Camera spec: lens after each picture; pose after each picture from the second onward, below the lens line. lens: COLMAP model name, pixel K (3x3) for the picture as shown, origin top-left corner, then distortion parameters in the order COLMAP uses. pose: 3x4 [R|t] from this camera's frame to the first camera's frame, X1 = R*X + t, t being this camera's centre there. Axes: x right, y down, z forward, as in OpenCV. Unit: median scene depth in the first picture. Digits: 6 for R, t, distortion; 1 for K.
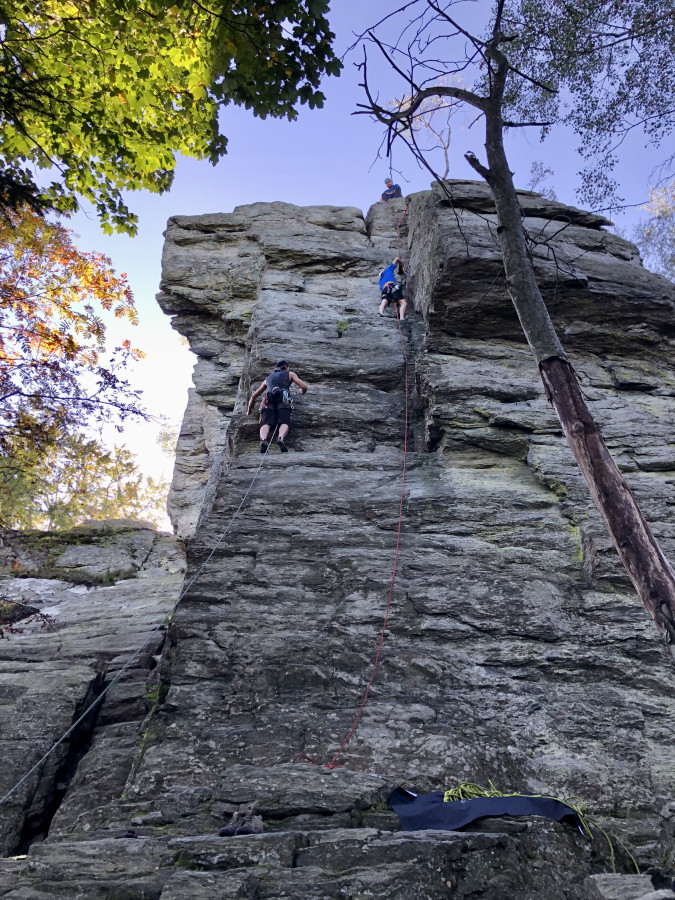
lens RADIAL K [[735.9, 0, 337.1], [0, 735.9, 452.1], [0, 0, 1]] dist [0.037716, -0.050952]
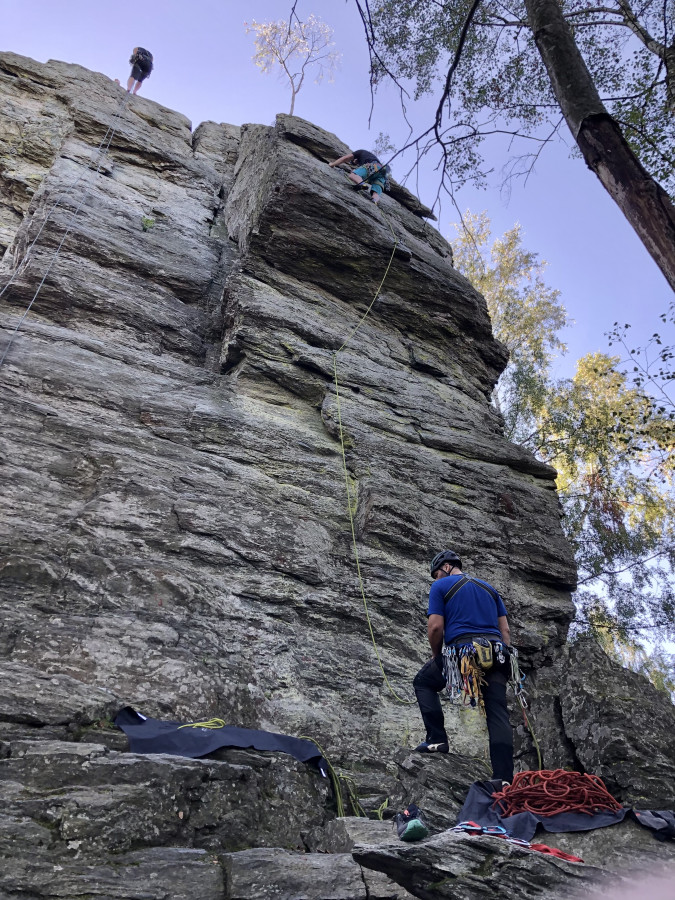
lens RADIAL K [[735.9, 0, 335.1], [0, 735.9, 447.0], [0, 0, 1]] dist [0.037716, -0.050952]
pose [[0.908953, 0.242729, 0.338951, -0.040940], [-0.251346, 0.967711, -0.018972, 0.084352], [-0.332612, -0.067949, 0.940613, 0.101476]]
